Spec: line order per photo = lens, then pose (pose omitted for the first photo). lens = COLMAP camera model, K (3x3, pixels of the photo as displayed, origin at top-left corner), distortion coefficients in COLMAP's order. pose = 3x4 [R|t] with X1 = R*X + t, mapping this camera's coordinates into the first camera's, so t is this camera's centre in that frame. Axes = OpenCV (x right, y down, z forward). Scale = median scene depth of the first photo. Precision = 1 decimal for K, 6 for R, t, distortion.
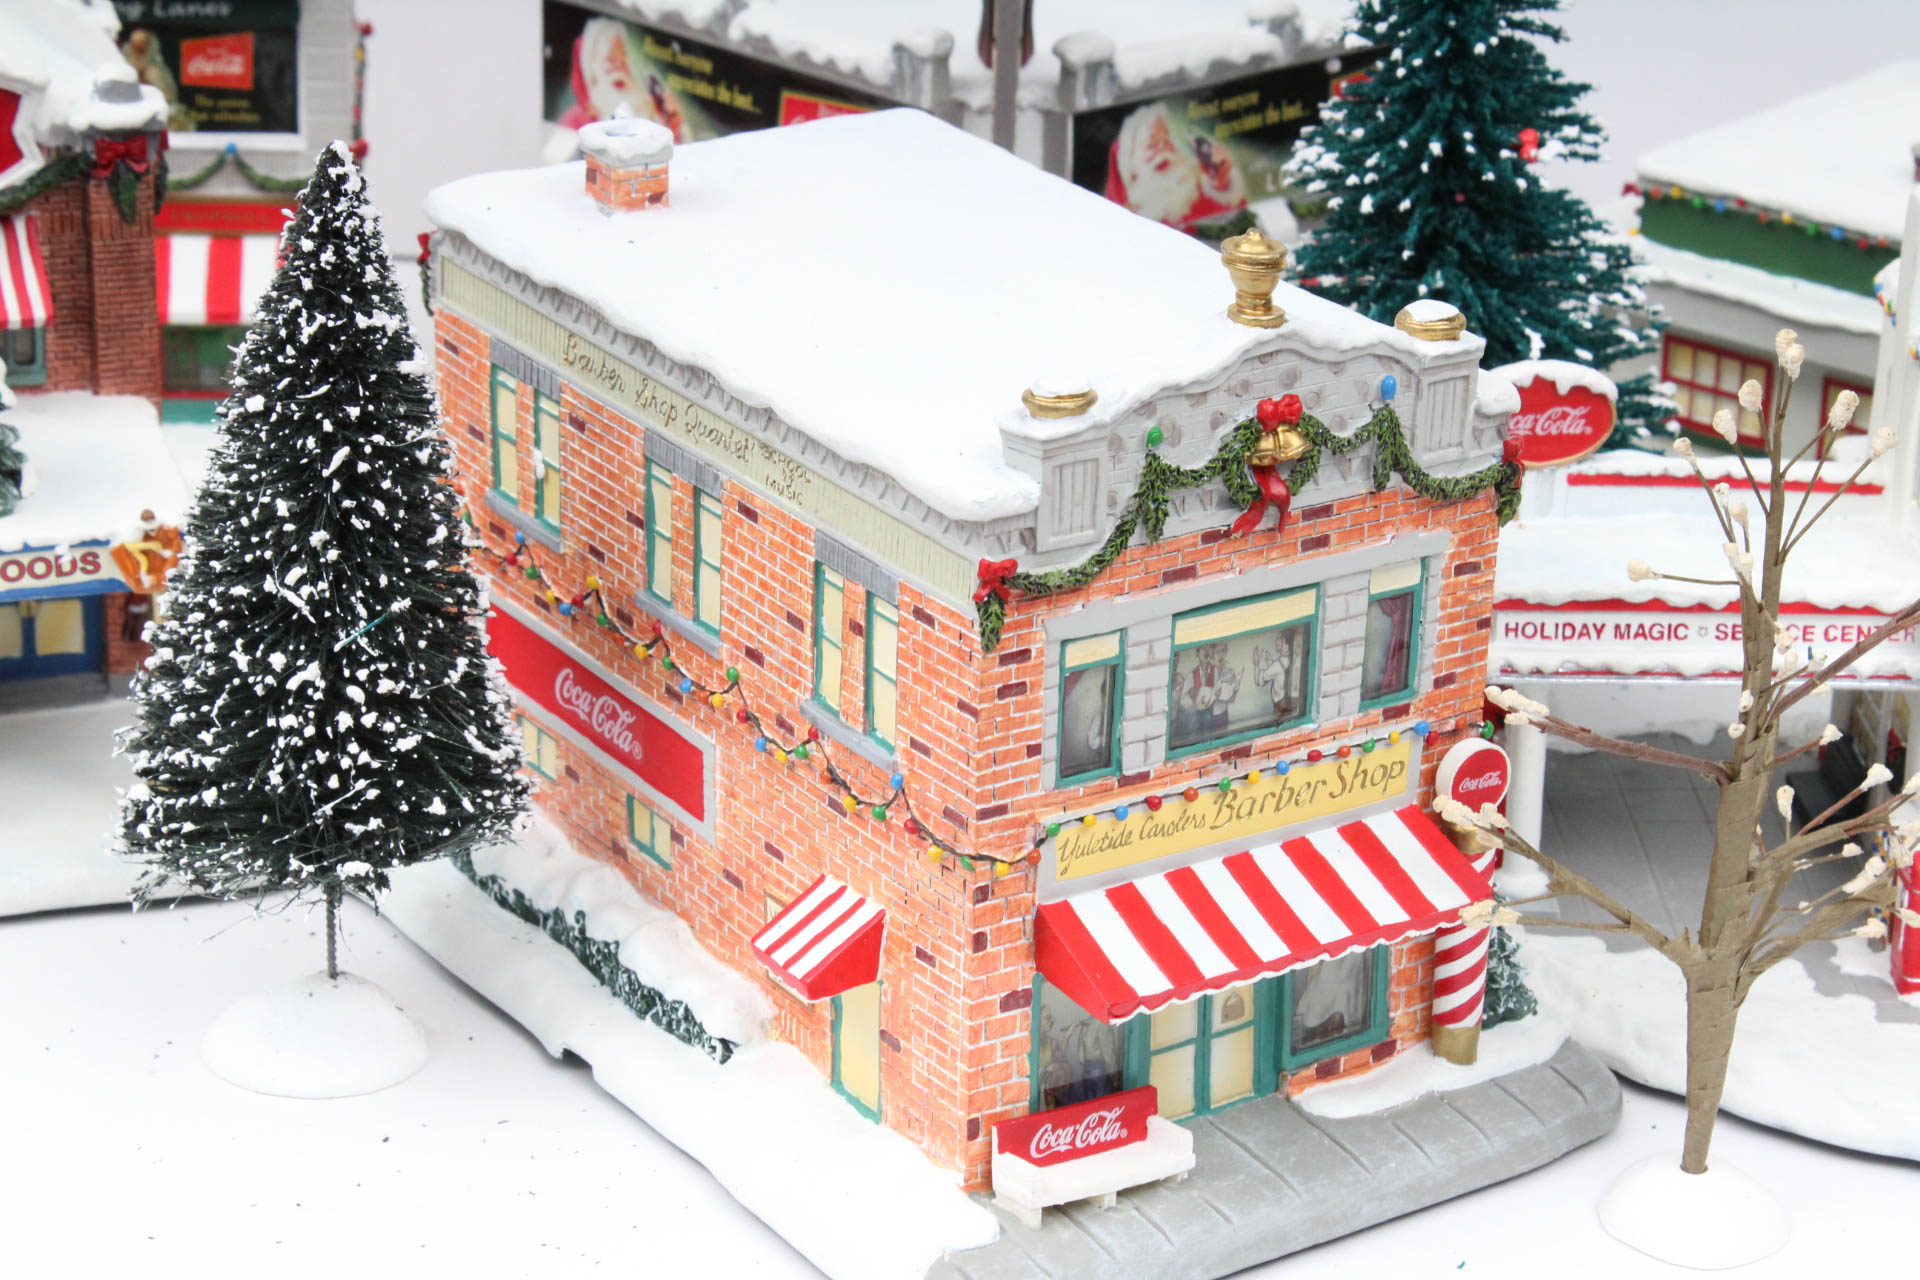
lens RADIAL K [[4662.4, 0, 960.0], [0, 4662.4, 640.0], [0, 0, 1]] dist [0.132039, -0.631928]
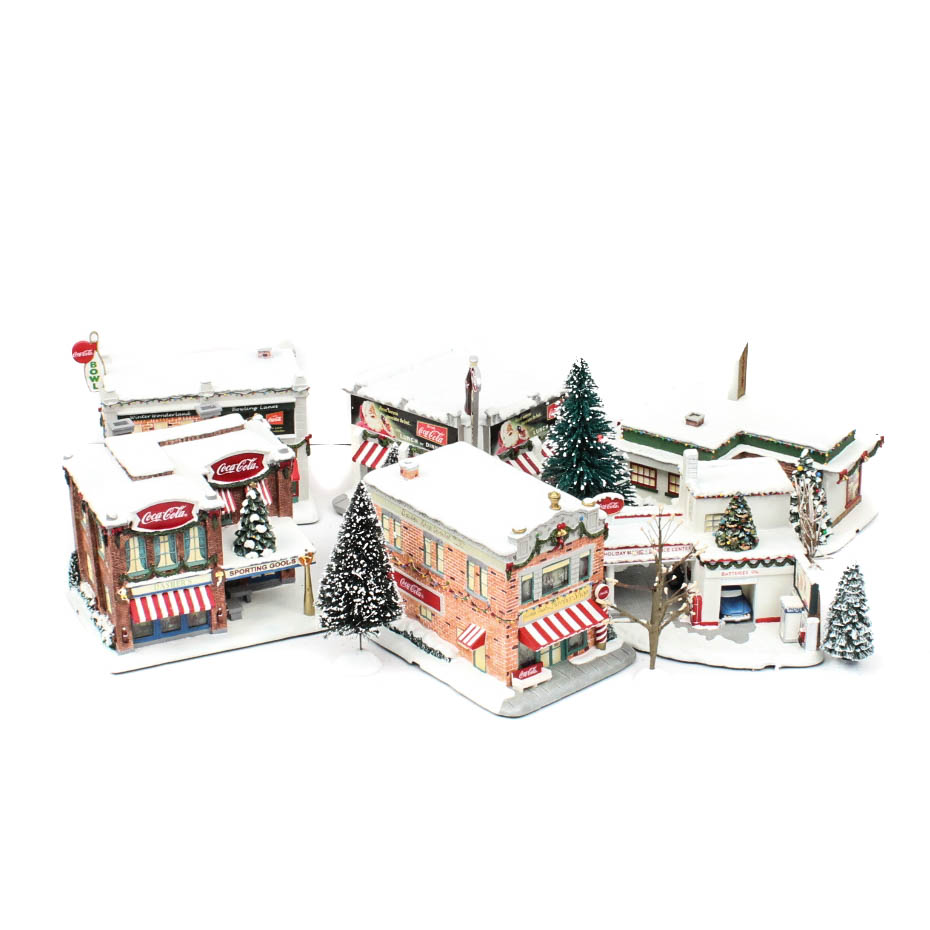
lens RADIAL K [[2129.2, 0, 465.0], [0, 2129.2, 465.0], [0, 0, 1]] dist [-0.134552, -0.632565]
pose [[0.994259, -0.071656, 0.079459, -0.197530], [0.068658, 0.996844, 0.039843, -0.199935], [-0.082063, -0.034158, 0.996042, -1.179642]]
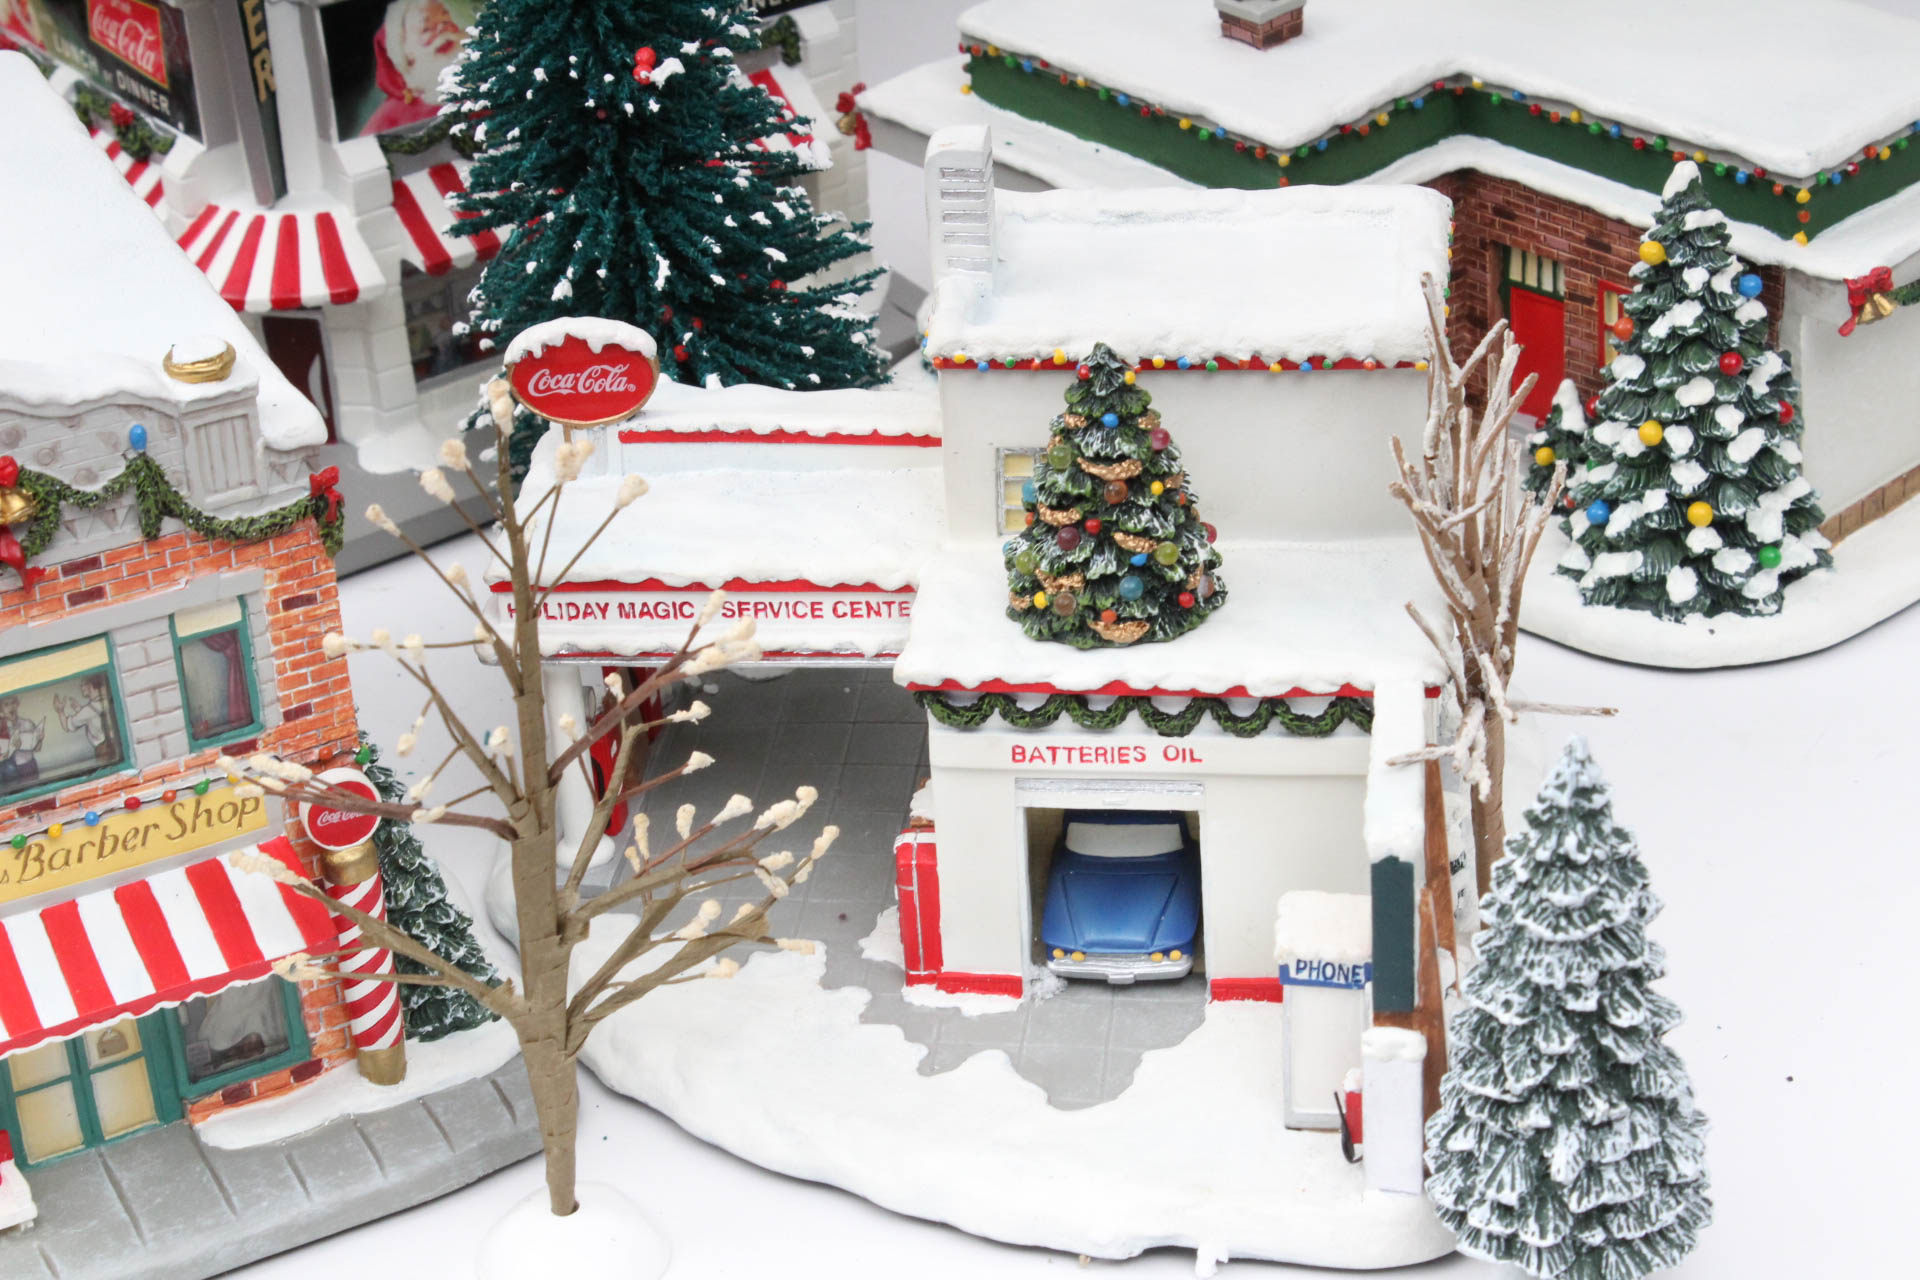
lens RADIAL K [[4305.0, 0, 960.0], [0, 4305.0, 640.0], [0, 0, 1]] dist [0.038568, -0.054722]
pose [[0.987526, -0.010288, -0.157119, 0.380242], [0.029433, 0.992335, 0.120017, -0.109316], [0.154680, -0.123145, 0.980260, 0.151484]]
